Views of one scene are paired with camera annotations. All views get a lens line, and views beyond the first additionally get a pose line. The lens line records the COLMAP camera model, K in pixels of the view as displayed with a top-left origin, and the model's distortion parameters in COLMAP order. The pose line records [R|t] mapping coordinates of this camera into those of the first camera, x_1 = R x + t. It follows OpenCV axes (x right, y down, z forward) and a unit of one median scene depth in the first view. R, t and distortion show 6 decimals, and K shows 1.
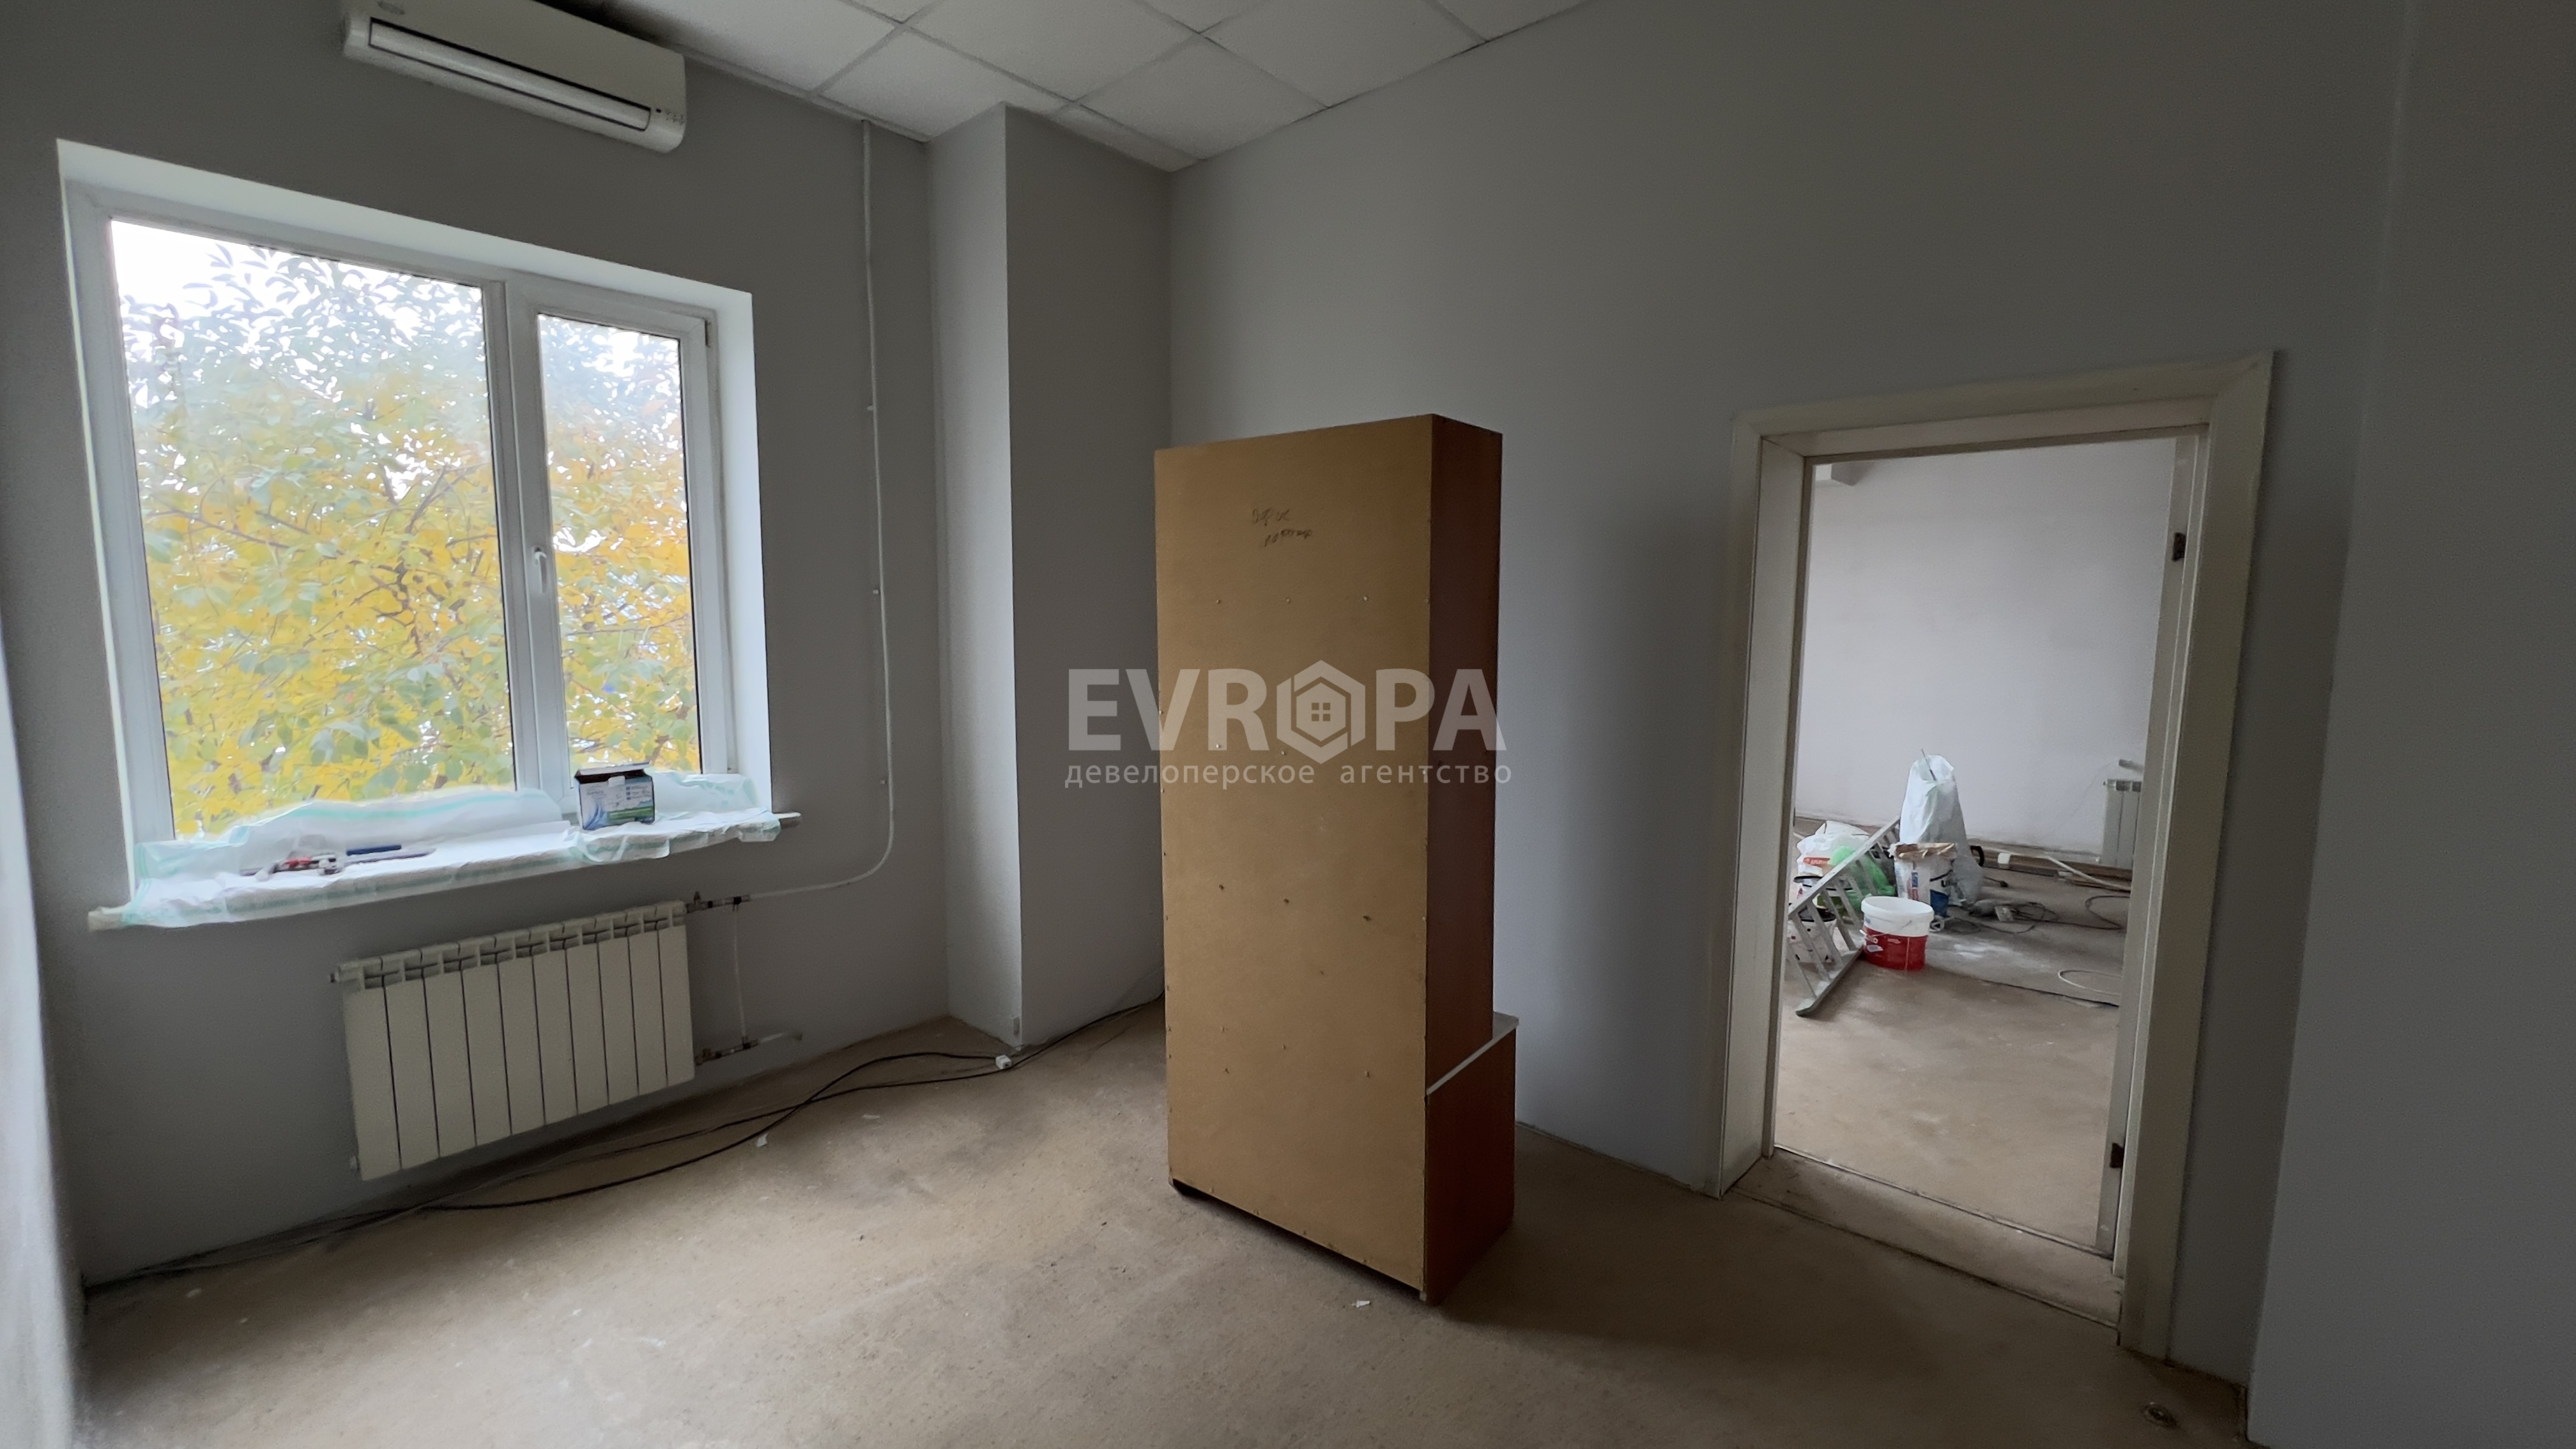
lens RADIAL K [[1032.6, 0, 1277.7], [0, 1032.6, 717.7], [0, 0, 1]] dist [-0.001823, -0.000153]
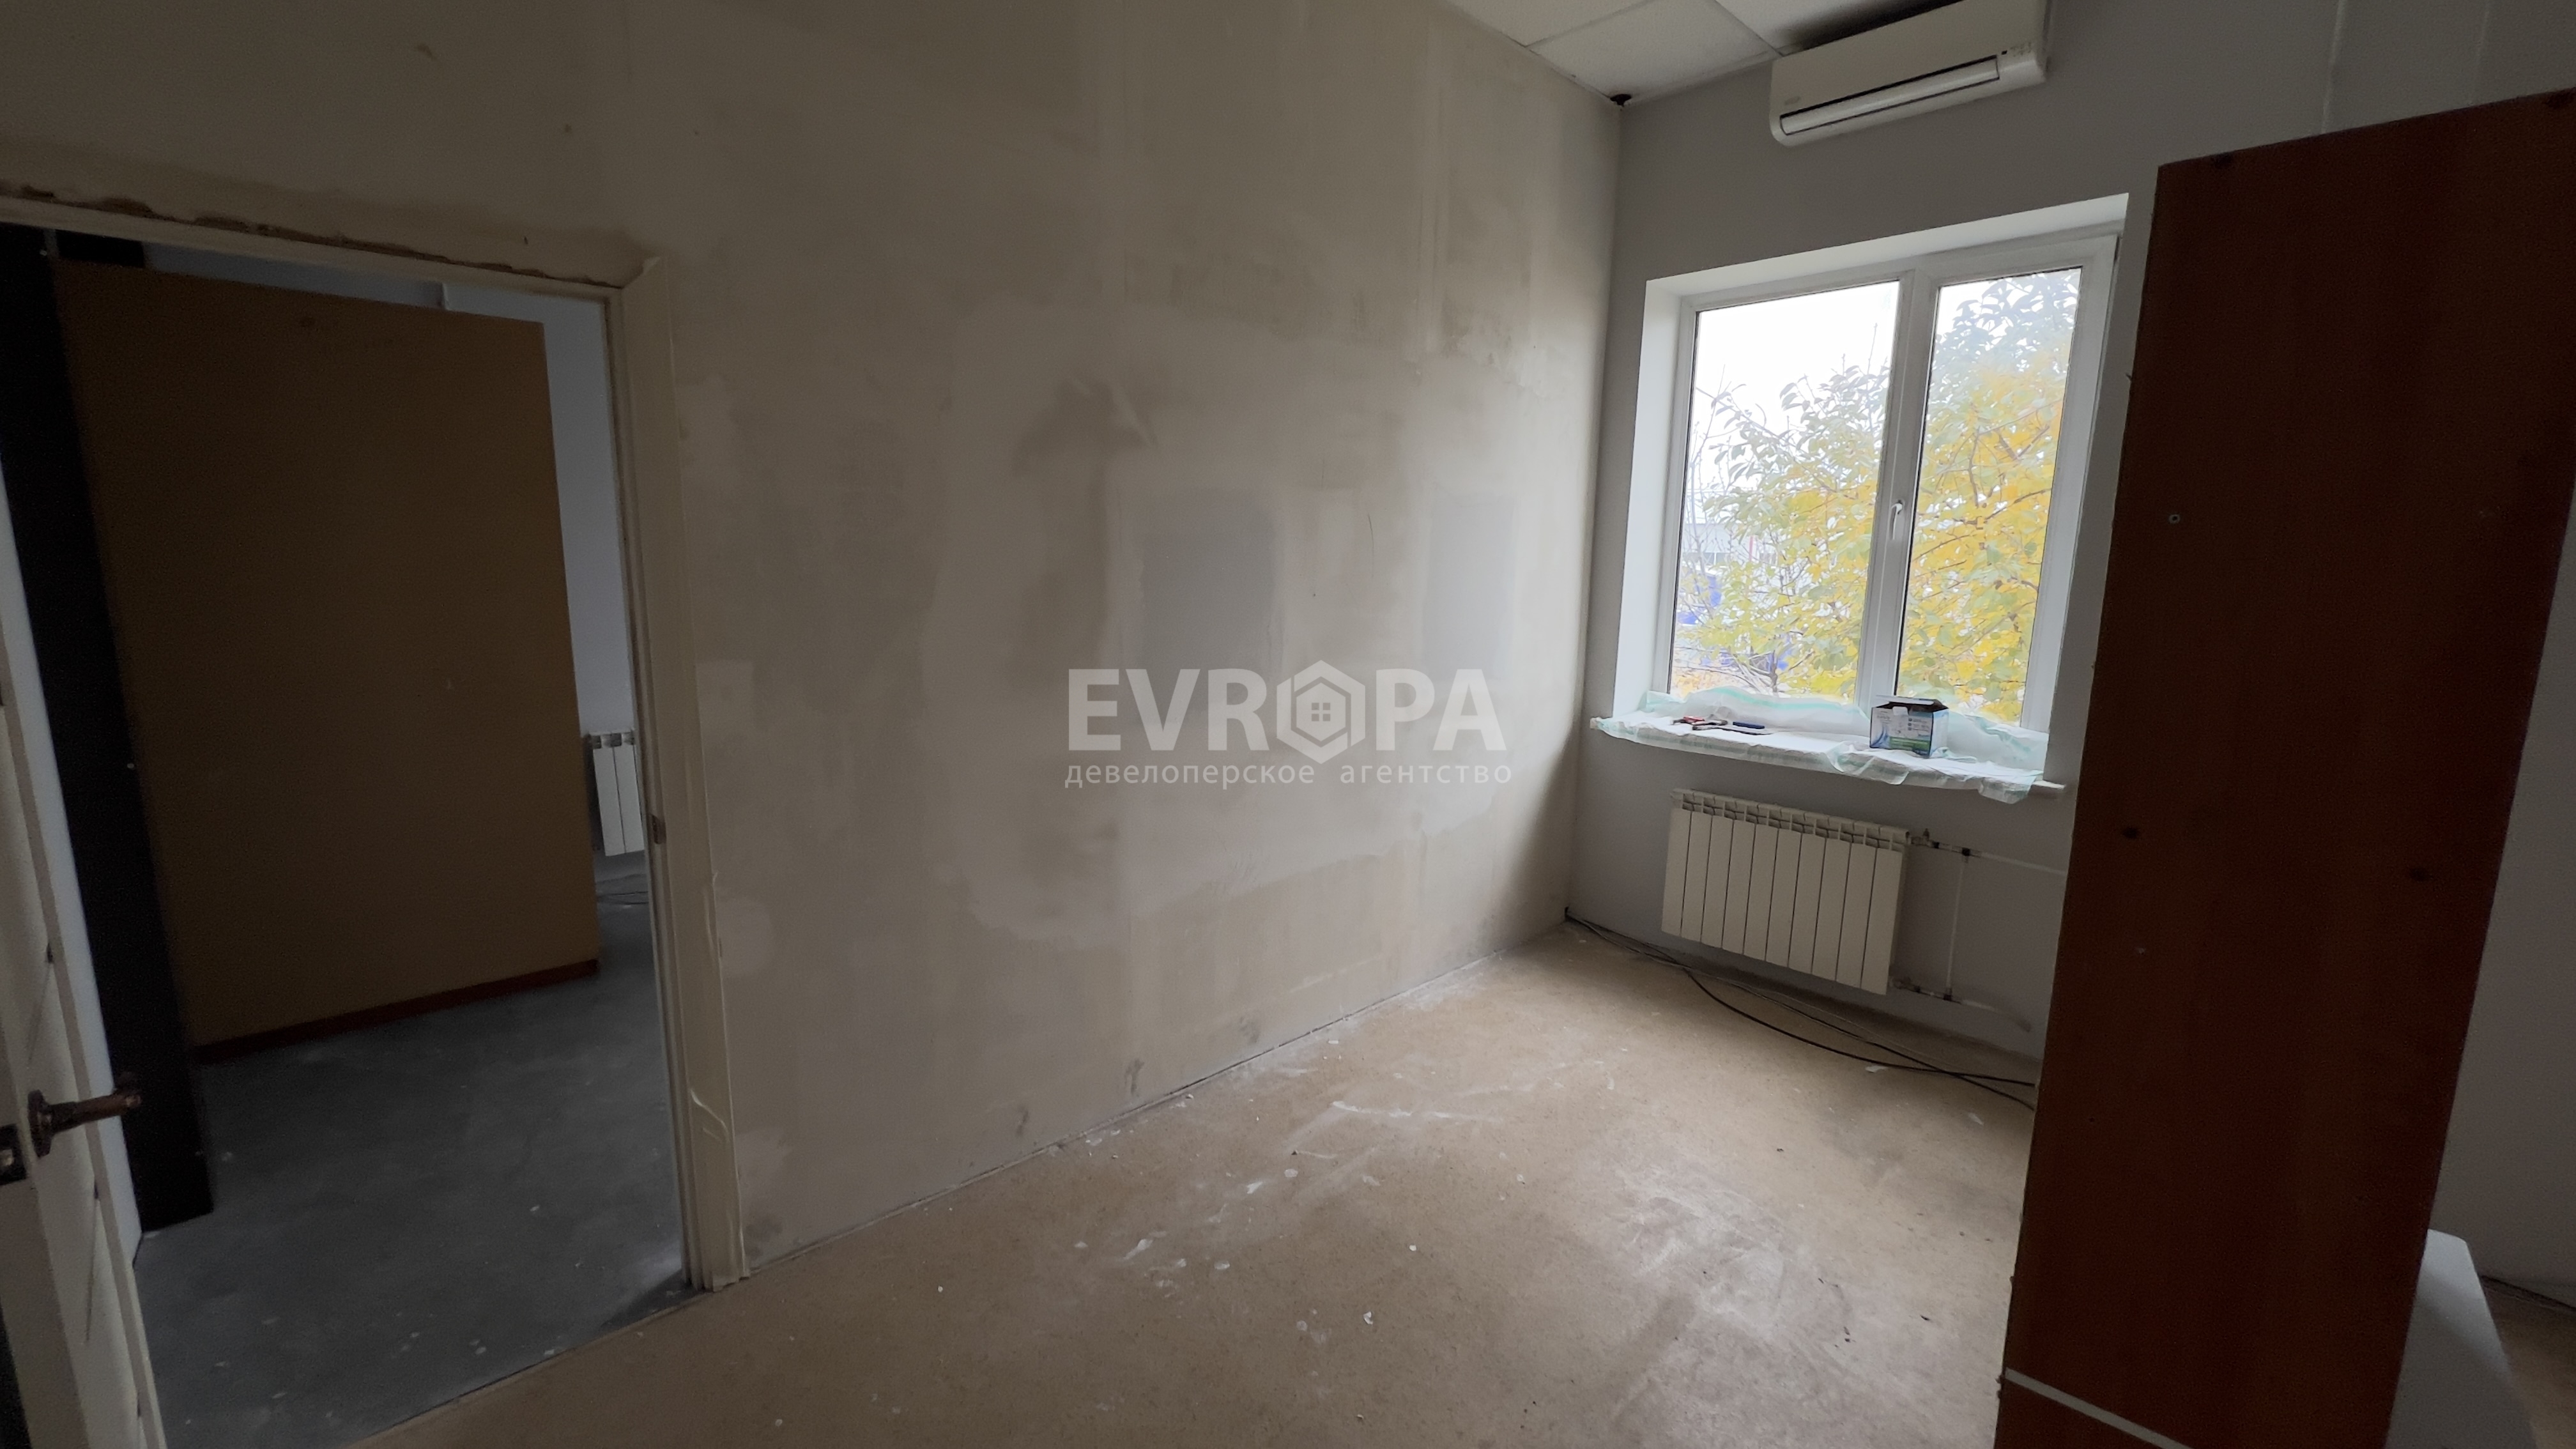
lens RADIAL K [[1032.6, 0, 1277.7], [0, 1032.6, 717.7], [0, 0, 1]] dist [-0.001823, -0.000153]
pose [[-0.092590, 0.156452, -0.983336, 0.521225], [-0.118525, 0.978825, 0.166894, -0.037371], [0.988625, 0.132003, -0.072085, 0.434922]]
